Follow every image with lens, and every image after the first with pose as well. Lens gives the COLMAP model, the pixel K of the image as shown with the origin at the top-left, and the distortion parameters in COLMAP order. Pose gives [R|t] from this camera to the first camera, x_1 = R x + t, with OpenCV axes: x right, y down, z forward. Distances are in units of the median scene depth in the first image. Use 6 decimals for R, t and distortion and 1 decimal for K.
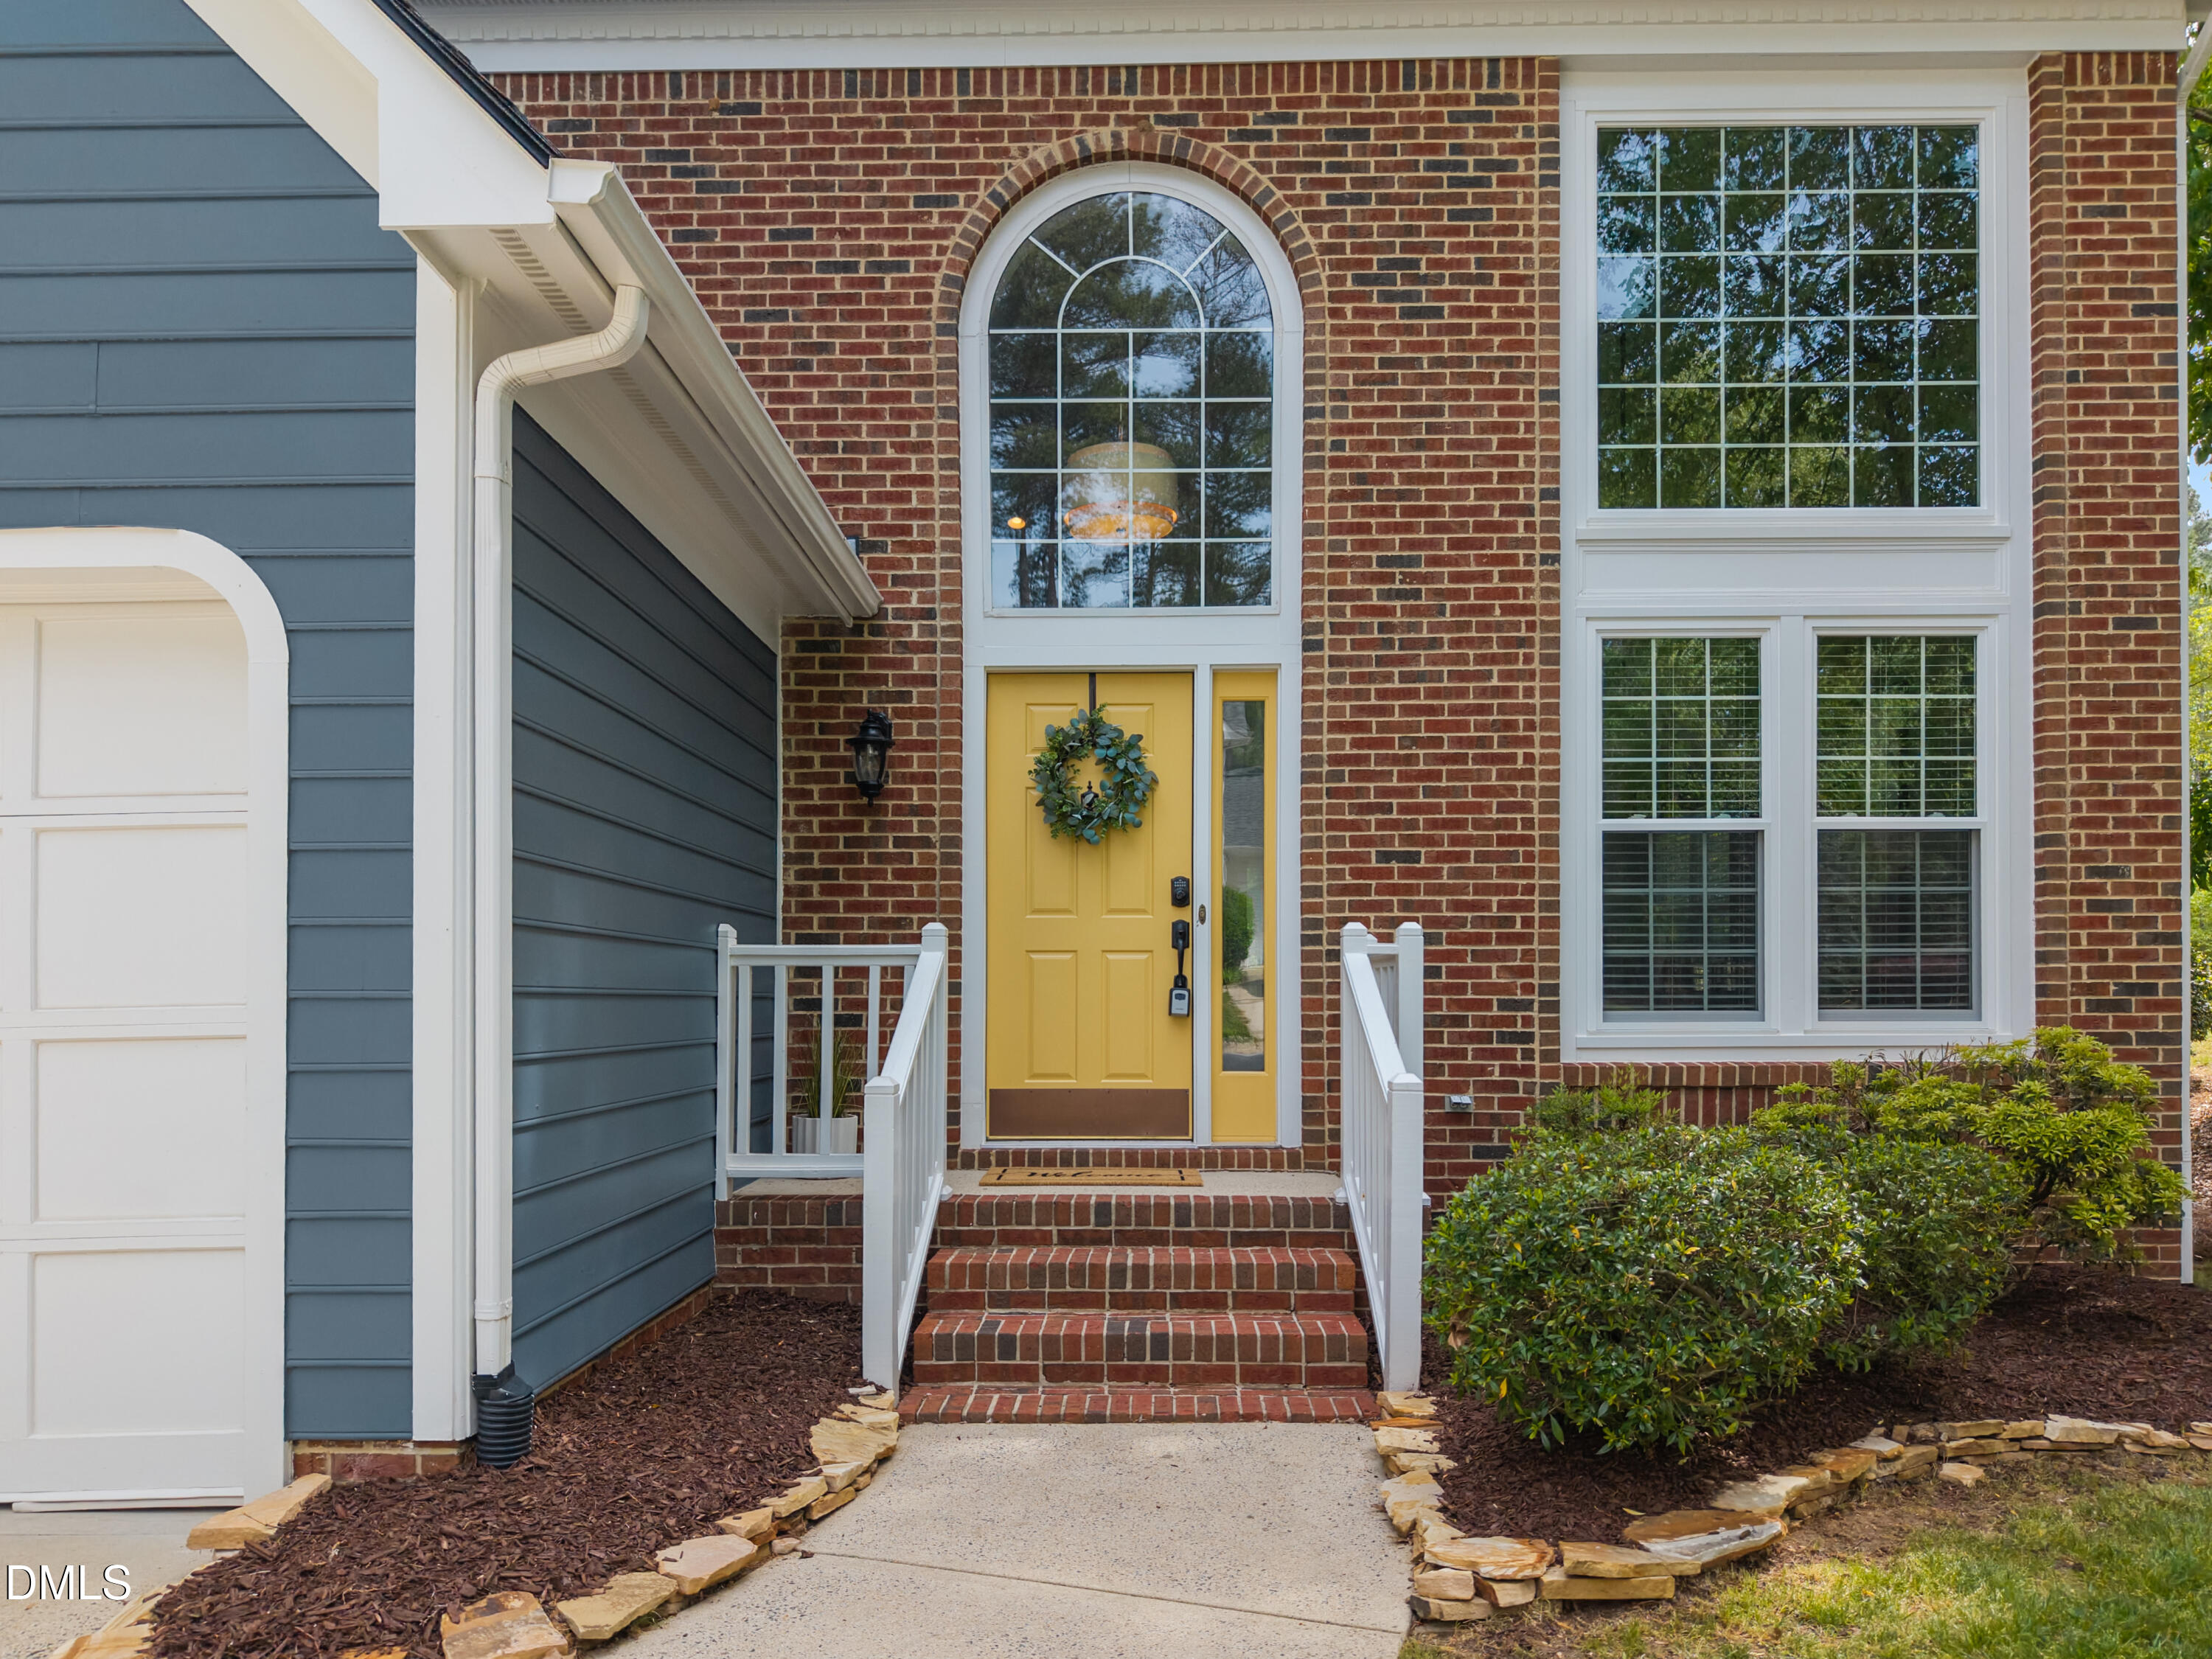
lens RADIAL K [[1573.4, 0, 1131.0], [0, 1573.4, 978.9], [0, 0, 1]] dist [0.015160, -0.007745]
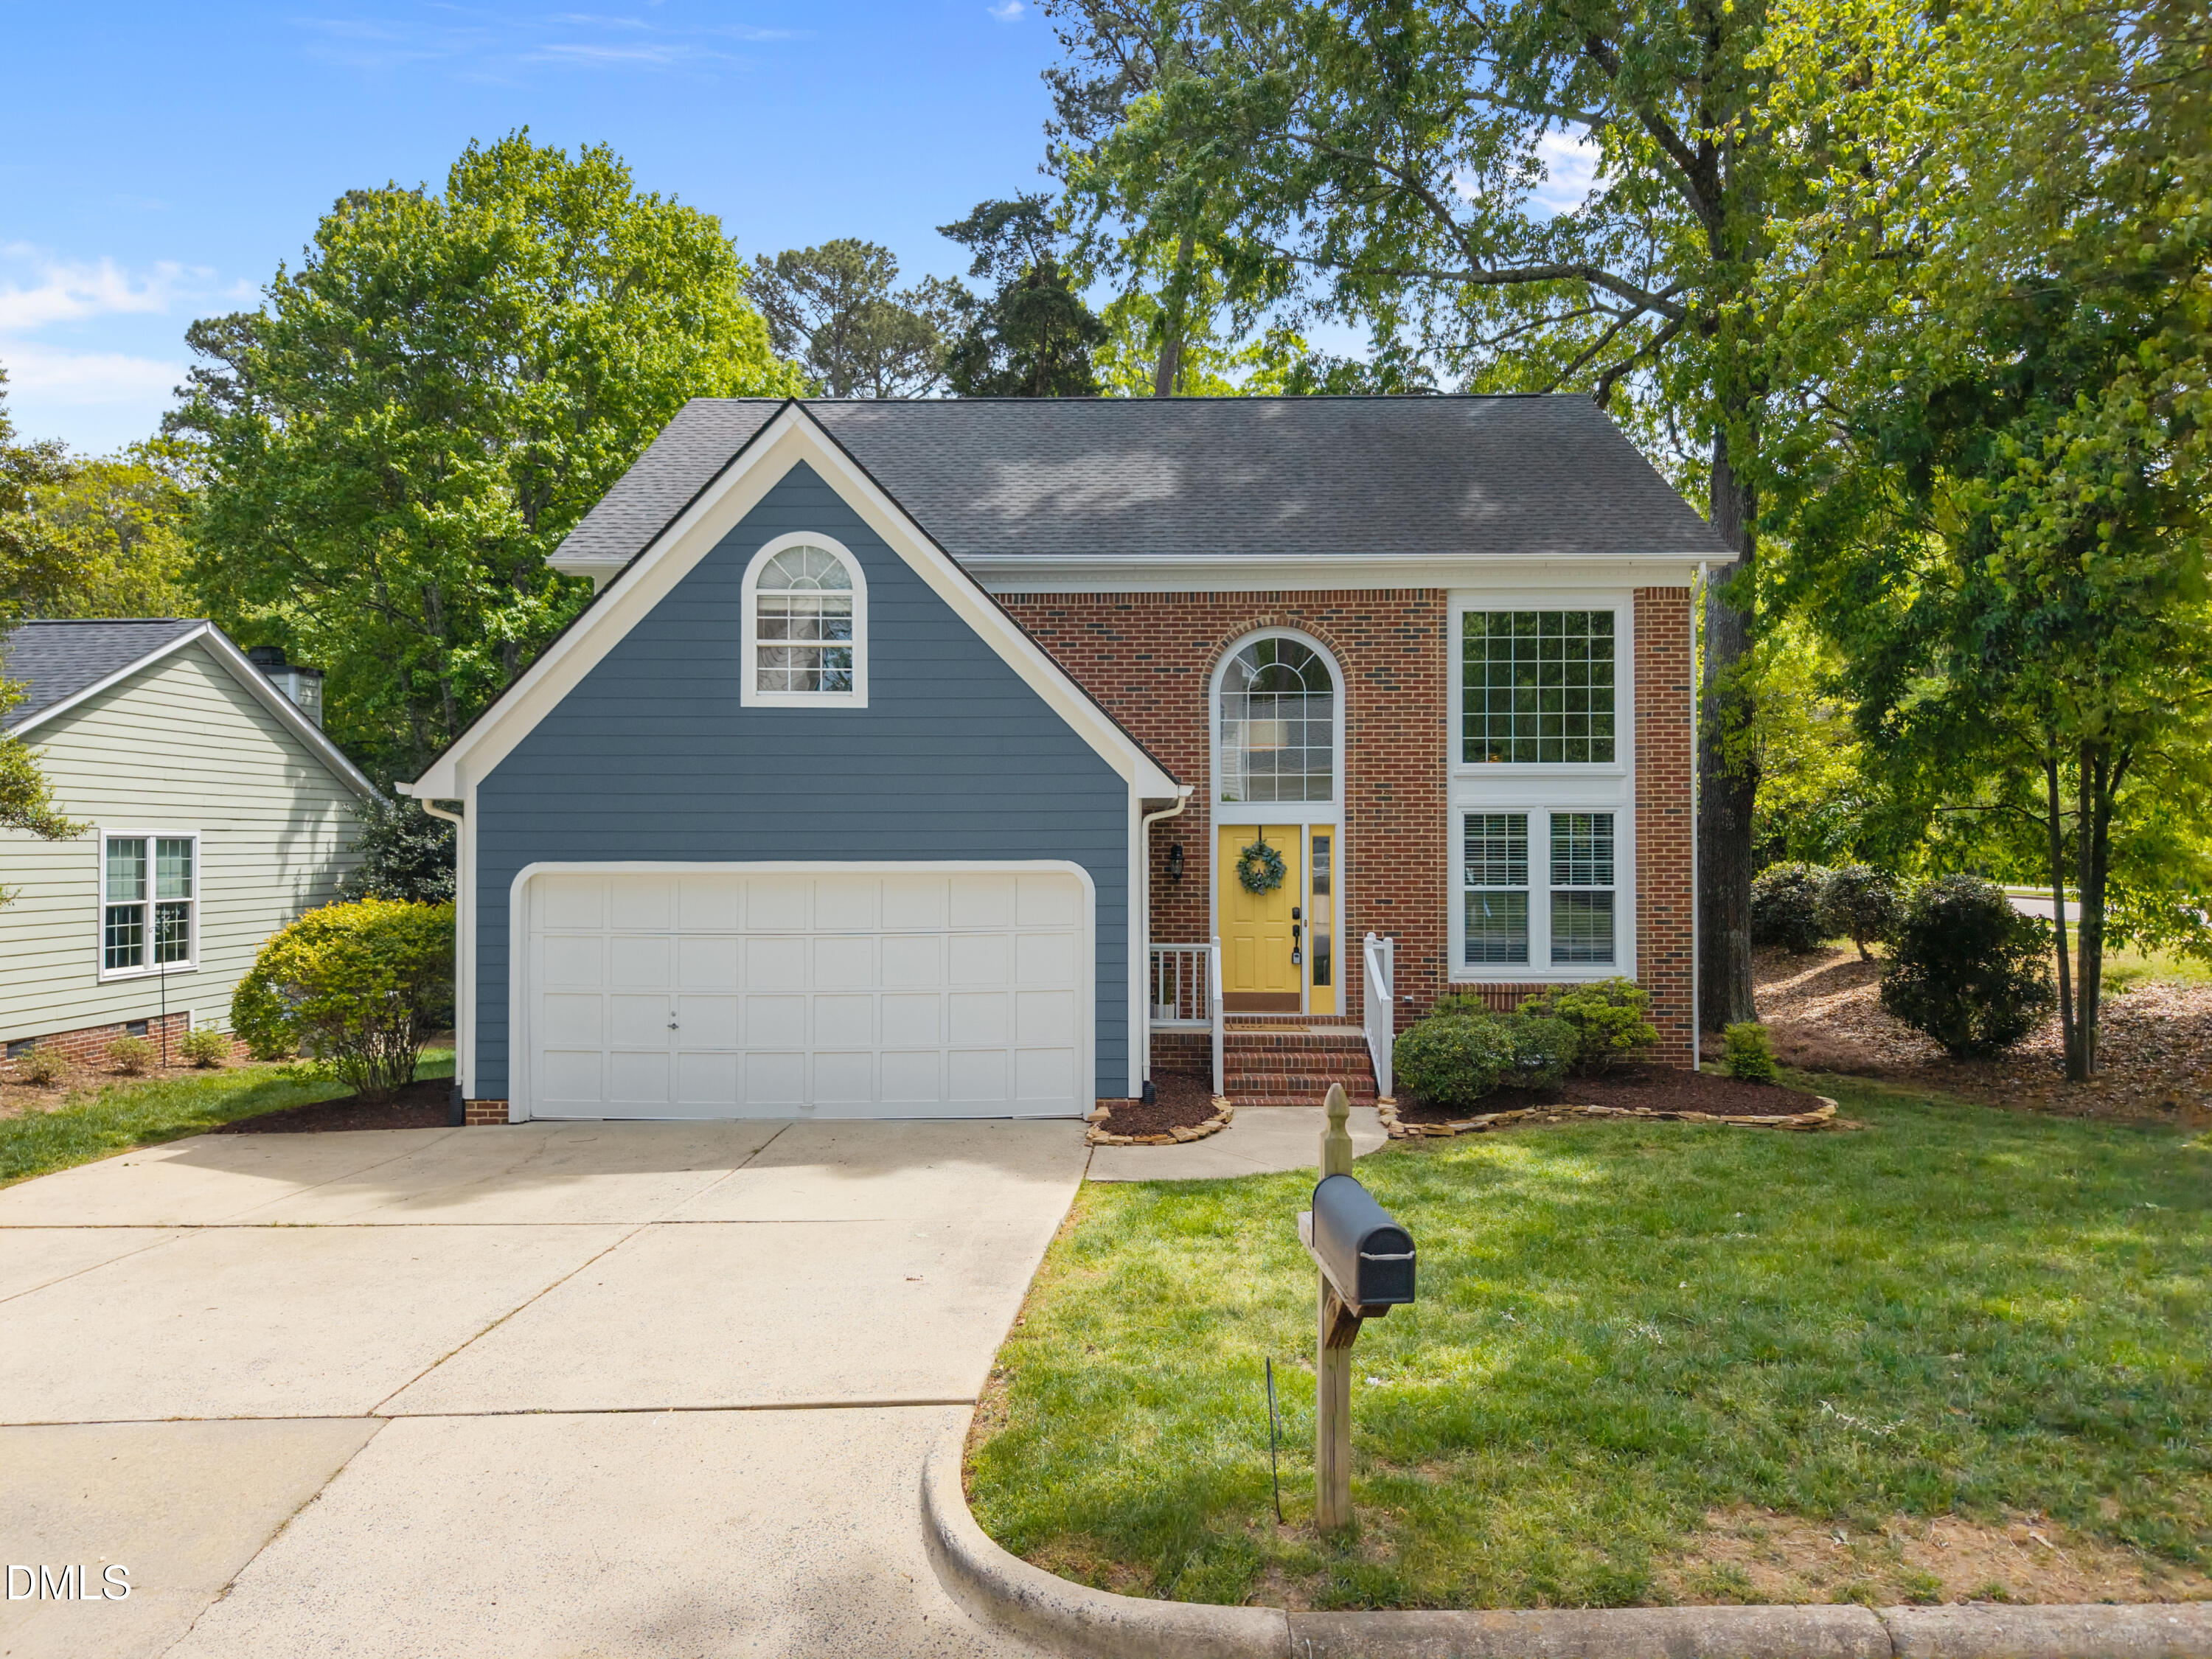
lens RADIAL K [[1499.2, 0, 1101.8], [0, 1499.2, 818.2], [0, 0, 1]] dist [0.041517, -0.000408]
pose [[0.999916, -0.000090, -0.012927, -0.254093], [-0.000018, 0.999966, -0.008298, -0.193073], [0.012927, 0.008298, 0.999882, -1.435028]]
